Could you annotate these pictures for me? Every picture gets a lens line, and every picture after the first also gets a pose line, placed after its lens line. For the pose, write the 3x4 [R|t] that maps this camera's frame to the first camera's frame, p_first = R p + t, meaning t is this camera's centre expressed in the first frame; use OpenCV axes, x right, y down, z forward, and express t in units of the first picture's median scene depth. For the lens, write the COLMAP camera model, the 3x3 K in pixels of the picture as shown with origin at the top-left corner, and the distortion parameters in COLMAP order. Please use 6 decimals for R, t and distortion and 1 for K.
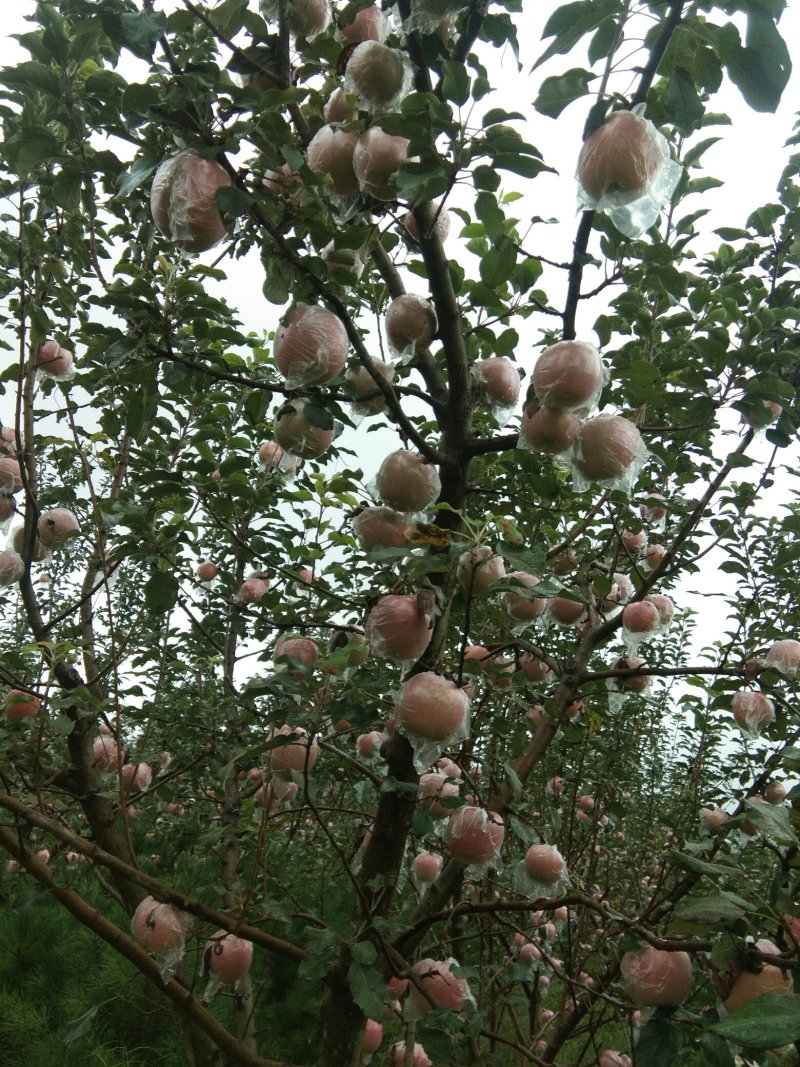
lens RADIAL K [[838.7, 0, 400.0], [0, 838.7, 533.5], [0, 0, 1]] dist [0.091069, -0.113927]
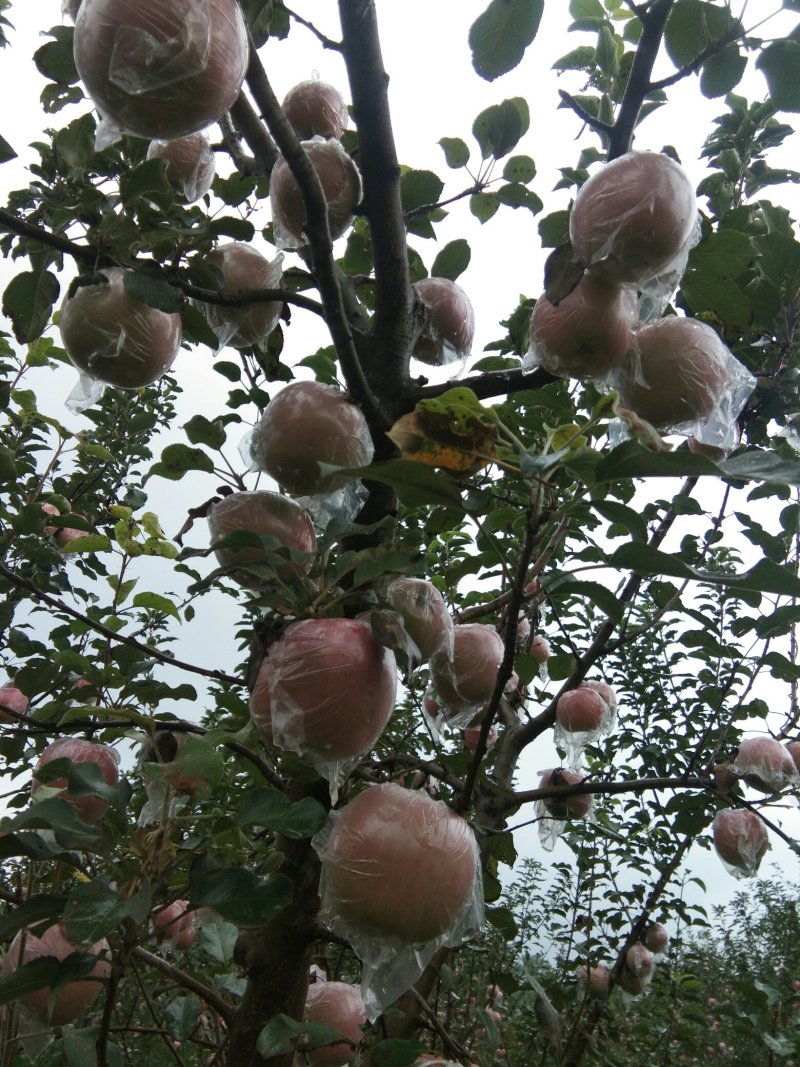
lens RADIAL K [[838.7, 0, 400.0], [0, 838.7, 533.5], [0, 0, 1]] dist [0.091069, -0.113927]
pose [[0.969877, 0.031021, 0.241610, -0.046520], [0.007092, 0.987842, -0.155301, 0.059476], [-0.243490, 0.152337, 0.957865, 0.311505]]
